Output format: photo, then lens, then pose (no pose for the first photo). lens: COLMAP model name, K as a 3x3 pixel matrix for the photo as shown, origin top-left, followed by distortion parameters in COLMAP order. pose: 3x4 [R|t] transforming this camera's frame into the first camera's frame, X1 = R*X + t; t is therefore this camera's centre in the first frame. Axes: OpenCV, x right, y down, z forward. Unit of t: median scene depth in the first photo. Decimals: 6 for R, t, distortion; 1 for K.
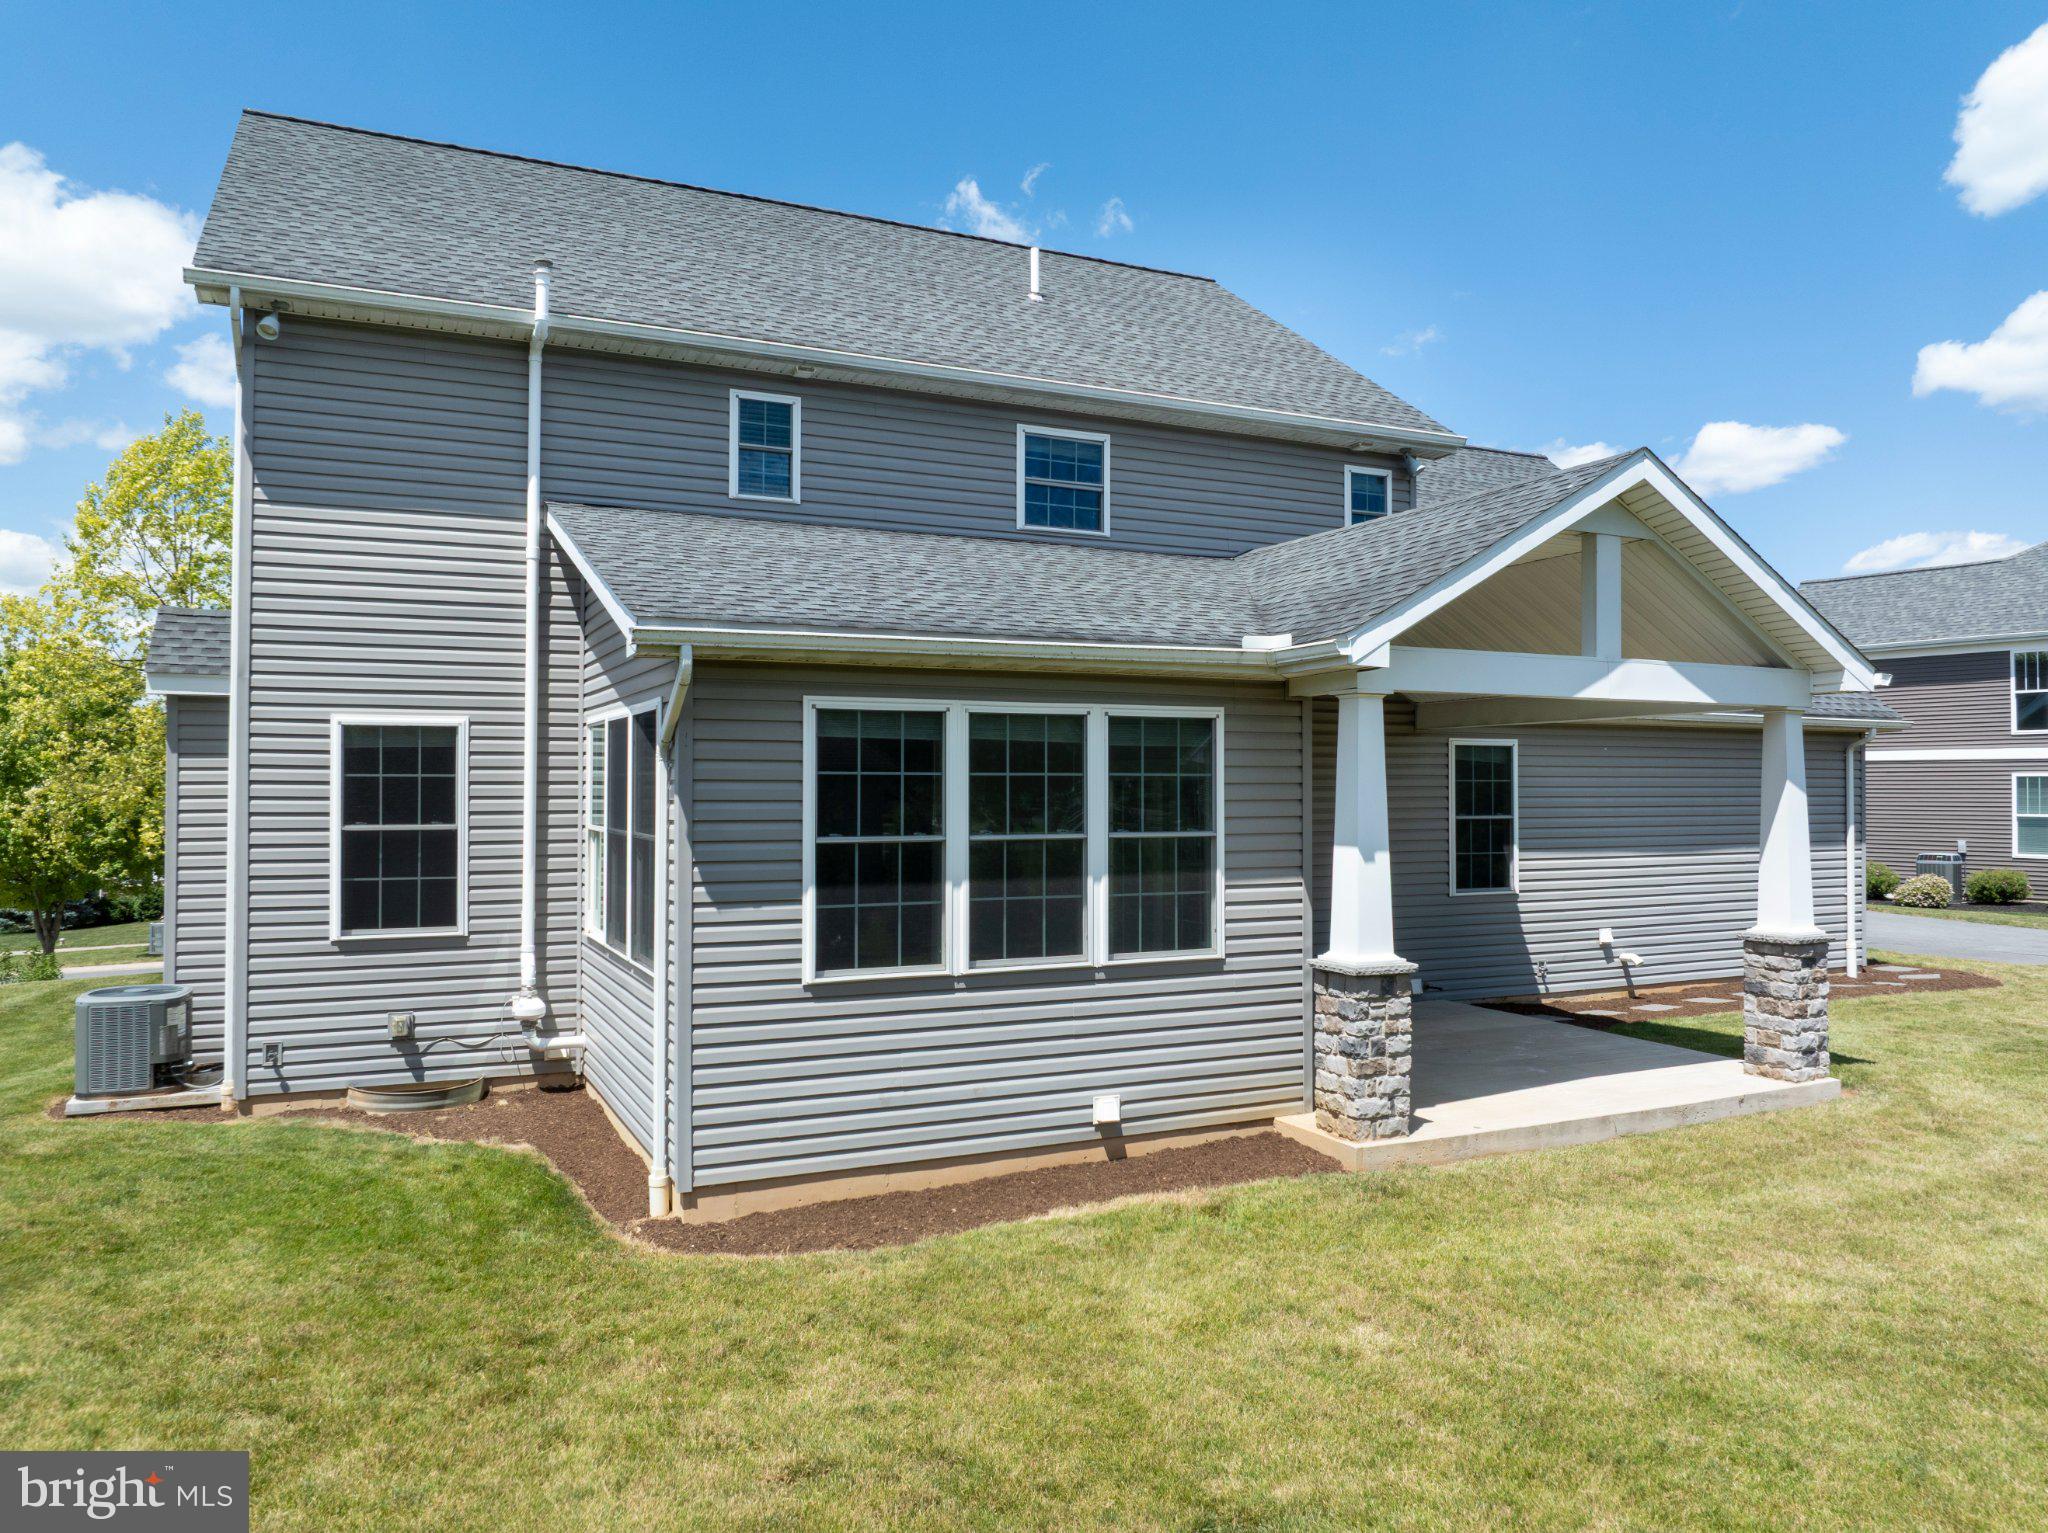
lens RADIAL K [[1436.1, 0, 1028.8], [0, 1436.1, 762.2], [0, 0, 1]] dist [-0.026365, -0.021247]
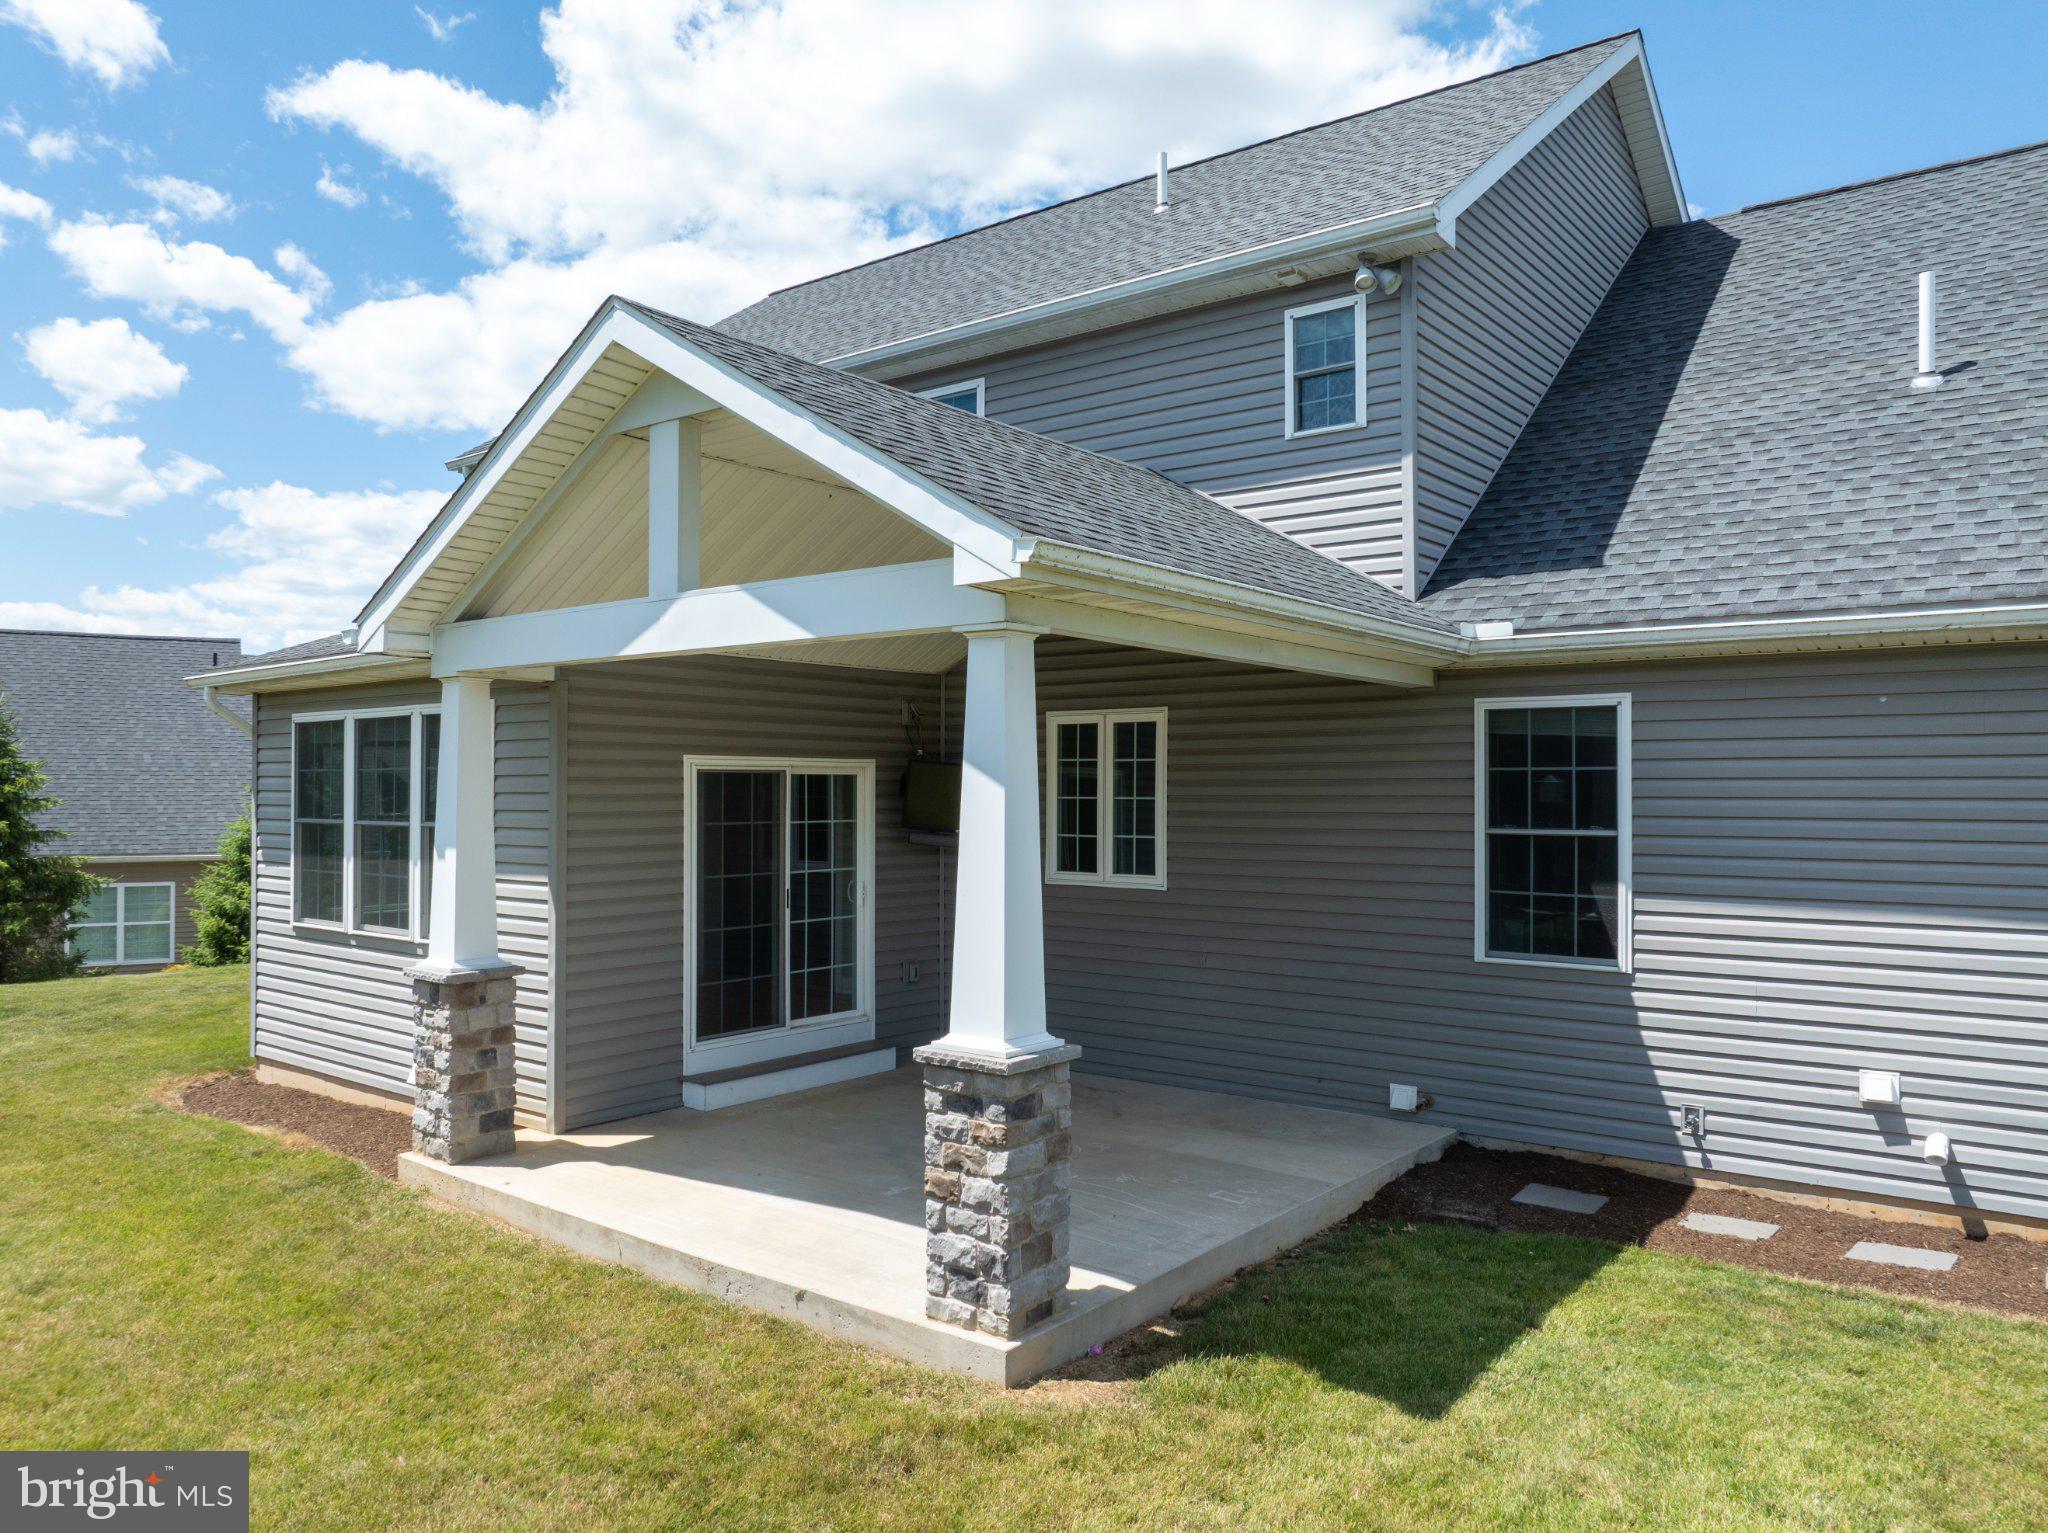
lens RADIAL K [[1436.1, 0, 1028.8], [0, 1436.1, 762.2], [0, 0, 1]] dist [-0.026365, -0.021247]
pose [[0.441696, -0.017506, -0.896994, 1.110603], [0.014956, 0.999814, -0.012148, 0.021379], [0.897040, -0.008050, 0.441876, 0.836915]]
